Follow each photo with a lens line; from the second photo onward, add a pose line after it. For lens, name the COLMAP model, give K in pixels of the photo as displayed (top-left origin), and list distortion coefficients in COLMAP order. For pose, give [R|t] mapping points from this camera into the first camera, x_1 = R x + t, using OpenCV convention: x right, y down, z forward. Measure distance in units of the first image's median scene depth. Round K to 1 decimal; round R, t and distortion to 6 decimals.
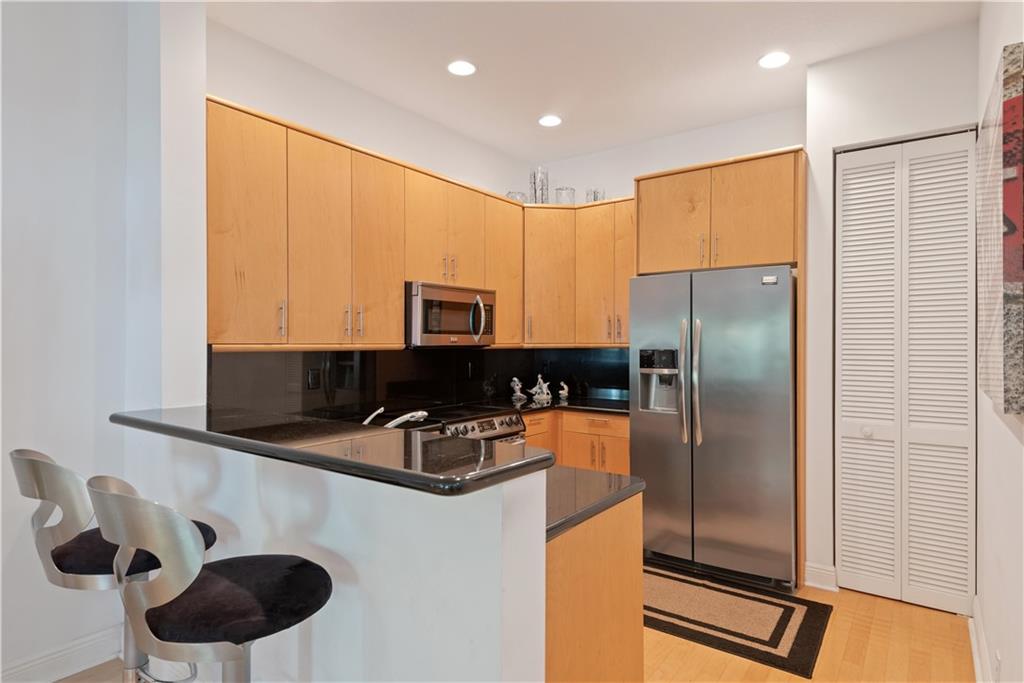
lens RADIAL K [[560.4, 0, 512.0], [0, 560.4, 341.5], [0, 0, 1]] dist [0.012161, -0.002630]
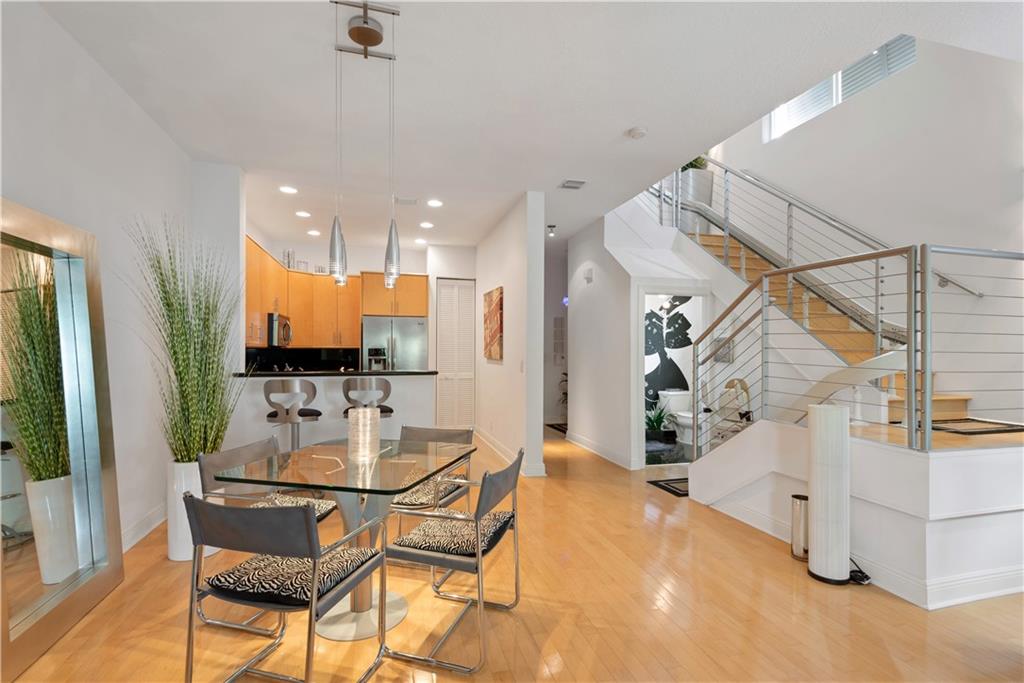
lens RADIAL K [[467.0, 0, 512.0], [0, 467.0, 341.5], [0, 0, 1]] dist [0.000952, 0.000044]
pose [[0.611936, 0.014895, 0.790767, -0.958020], [-0.002871, 0.999858, -0.016613, 0.016814], [-0.790902, 0.007896, 0.611892, -0.664370]]
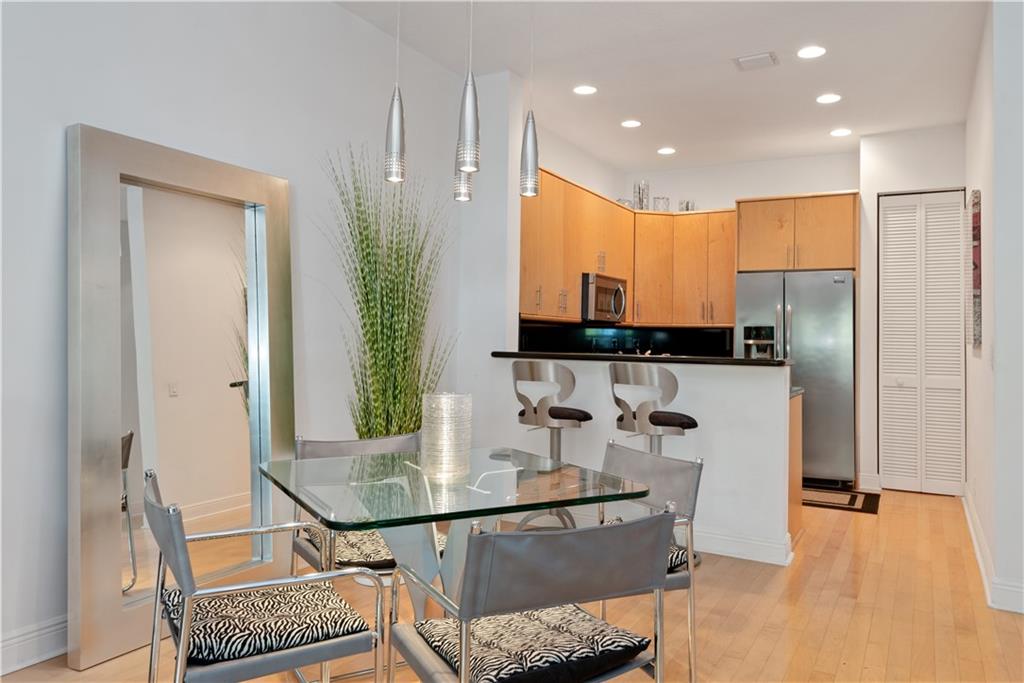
lens RADIAL K [[723.1, 0, 511.3], [0, 723.1, 311.4], [0, 0, 1]] dist [0.003392, 0.007590]
pose [[0.992343, 0.020929, 0.121723, -0.576981], [-0.016692, 0.999222, -0.035725, 0.052386], [-0.122376, 0.033420, 0.991921, -0.721643]]
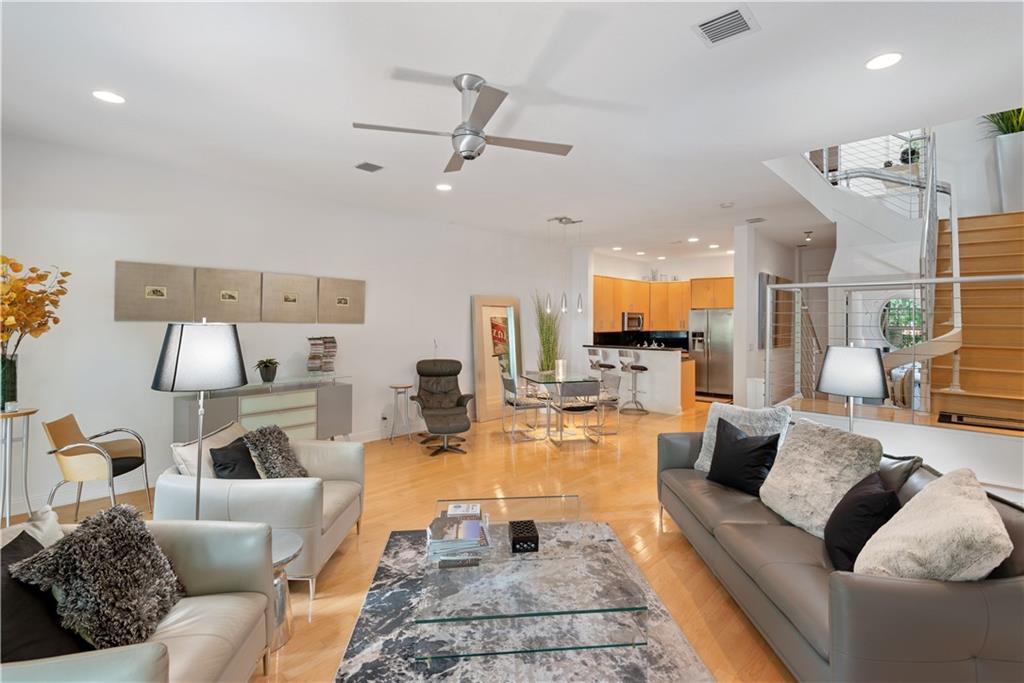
lens RADIAL K [[473.2, 0, 510.6], [0, 473.2, 319.1], [0, 0, 1]] dist [0.000841, 0.000027]
pose [[0.992669, 0.000981, -0.120858, -0.525001], [-0.001324, 0.999995, -0.002758, -0.055909], [0.120854, 0.002897, 0.992666, -2.008572]]
